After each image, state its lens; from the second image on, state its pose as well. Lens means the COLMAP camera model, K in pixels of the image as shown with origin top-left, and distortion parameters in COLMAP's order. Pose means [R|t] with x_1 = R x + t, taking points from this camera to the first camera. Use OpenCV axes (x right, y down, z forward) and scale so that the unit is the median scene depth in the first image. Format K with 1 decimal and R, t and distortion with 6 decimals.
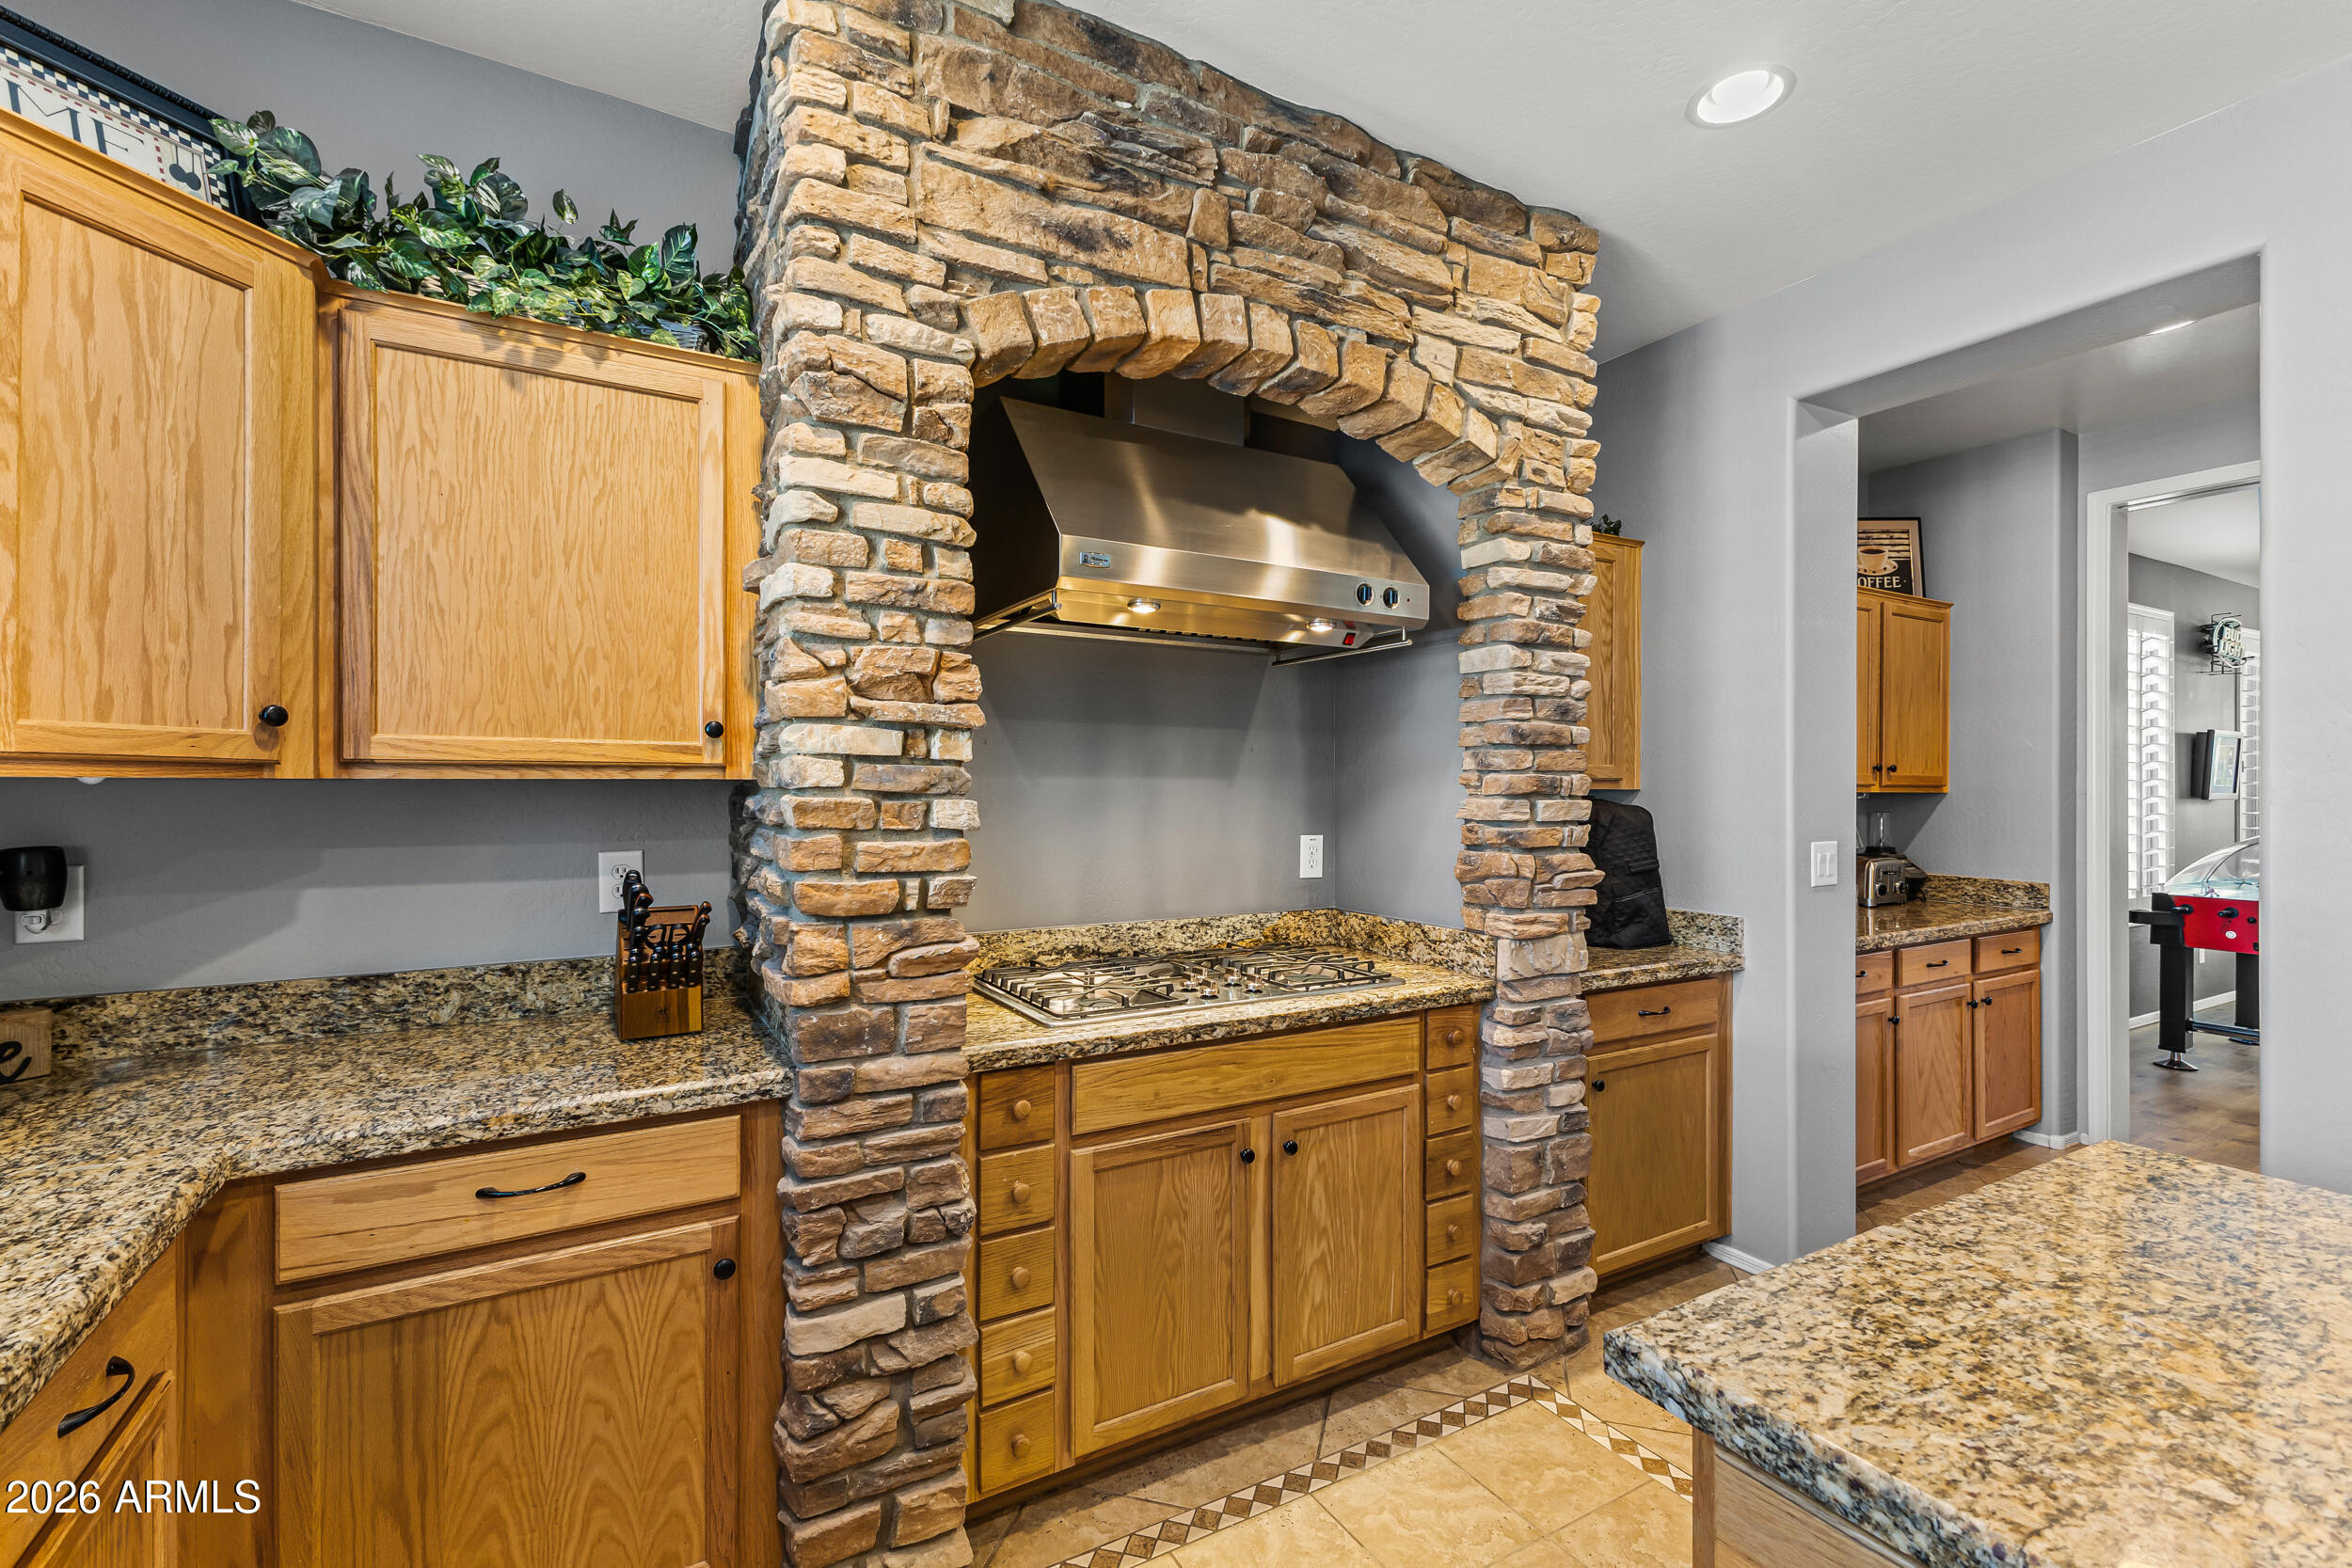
lens RADIAL K [[1019.2, 0, 1177.0], [0, 1019.2, 786.7], [0, 0, 1]] dist [0.012255, -0.004967]
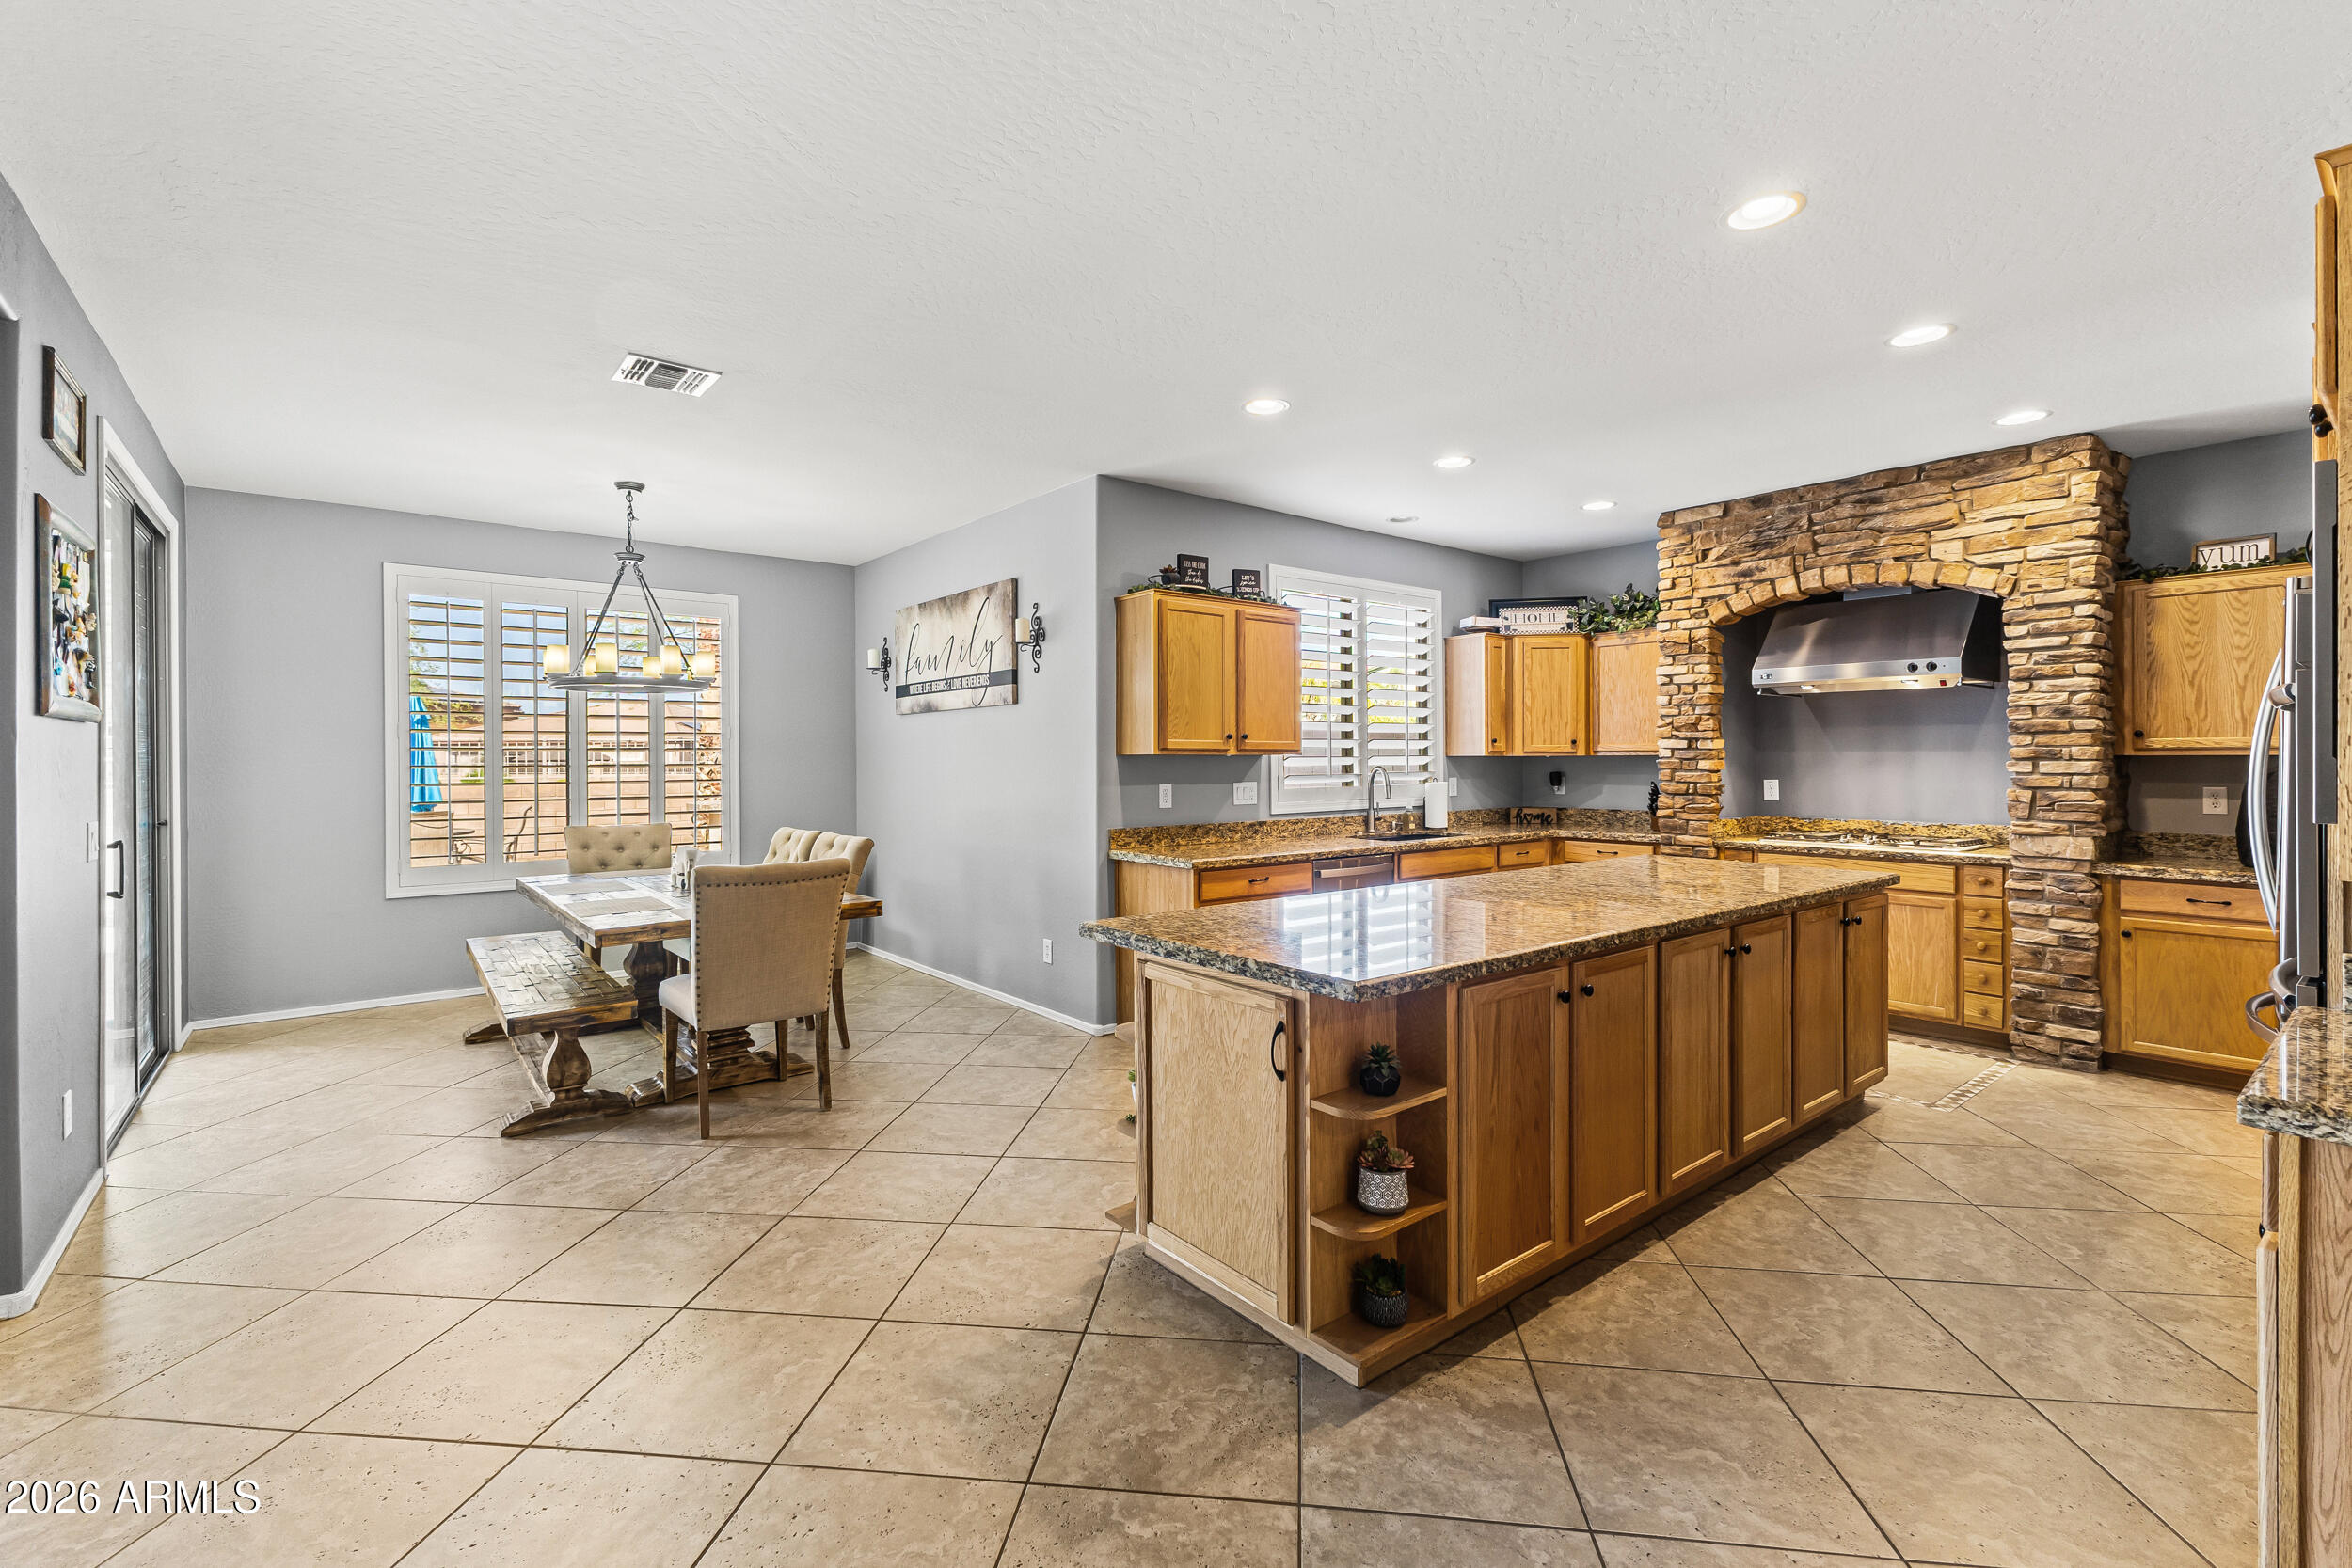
lens RADIAL K [[1019.2, 0, 1177.3], [0, 1019.2, 764.3], [0, 0, 1]] dist [0.012255, -0.004967]
pose [[0.150823, 0.001124, -0.988560, 2.784657], [0.004226, 0.999989, 0.001782, 0.011963], [0.988552, -0.004446, 0.150816, -1.178930]]
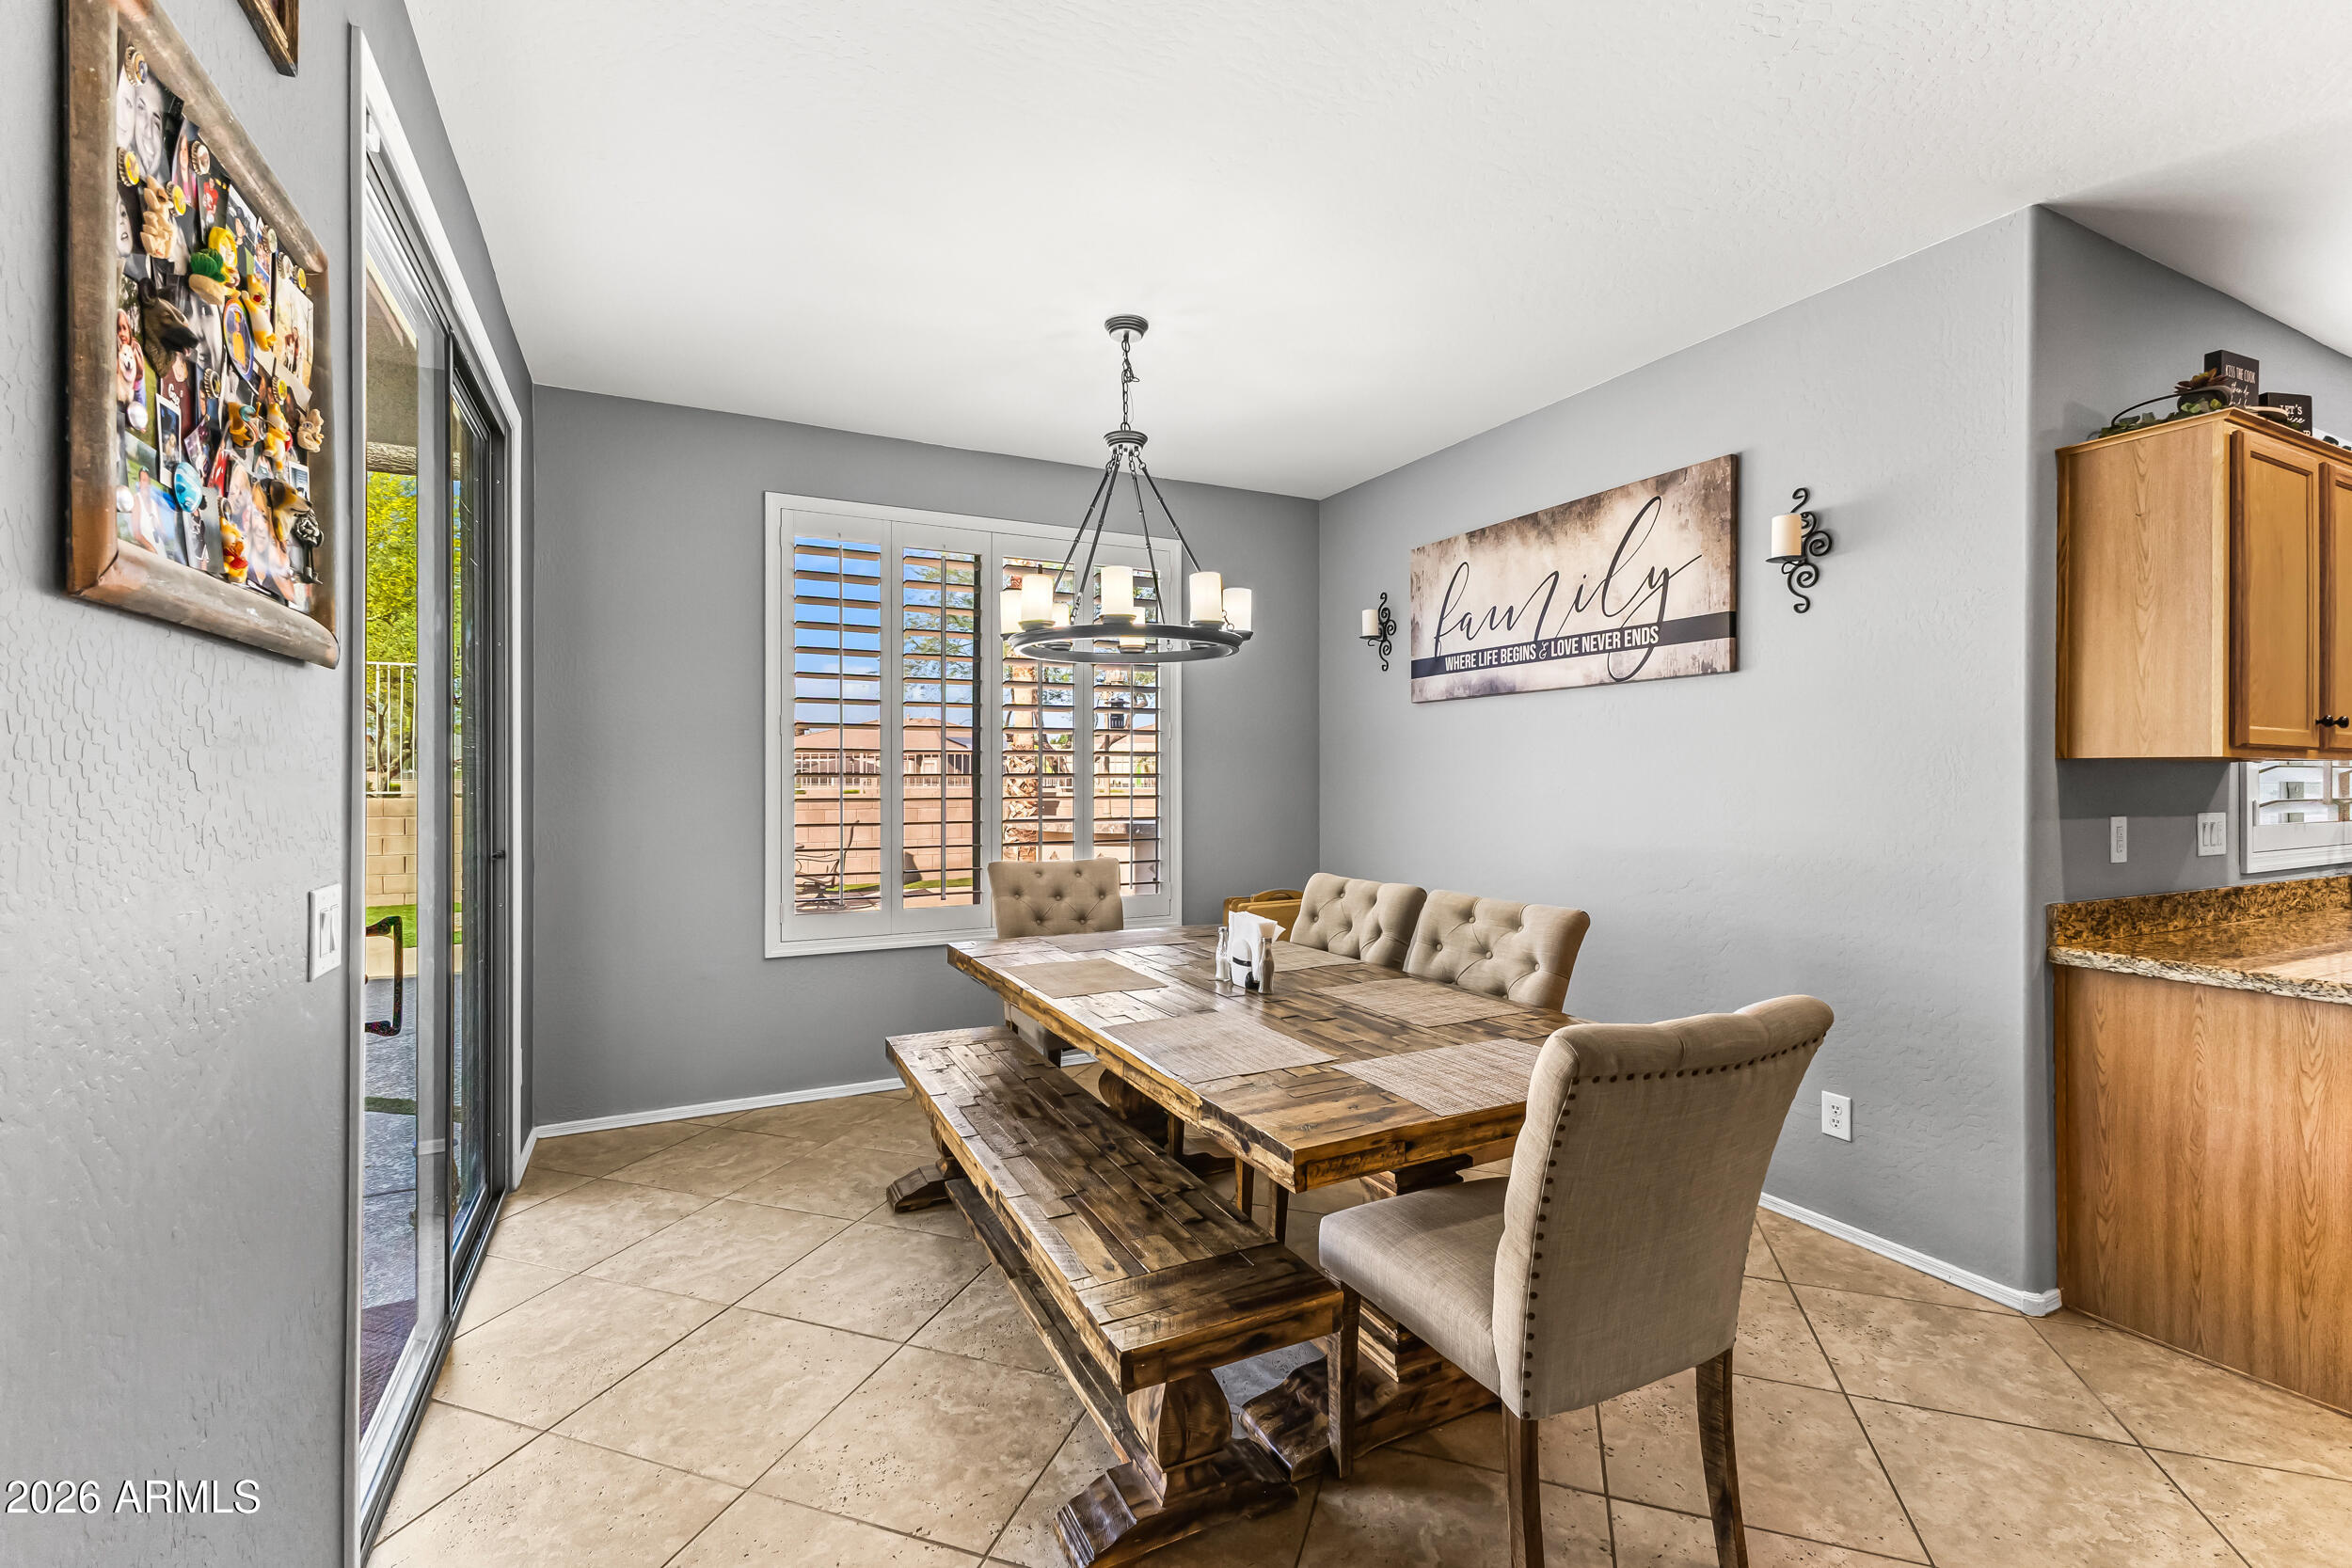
lens RADIAL K [[1019.2, 0, 1180.6], [0, 1019.2, 780.3], [0, 0, 1]] dist [0.012255, -0.004967]
pose [[-0.064603, 0.003794, -0.997904, 1.416123], [-0.001783, 0.999991, 0.003918, 0.017447], [0.997909, 0.002032, -0.064596, -2.105267]]
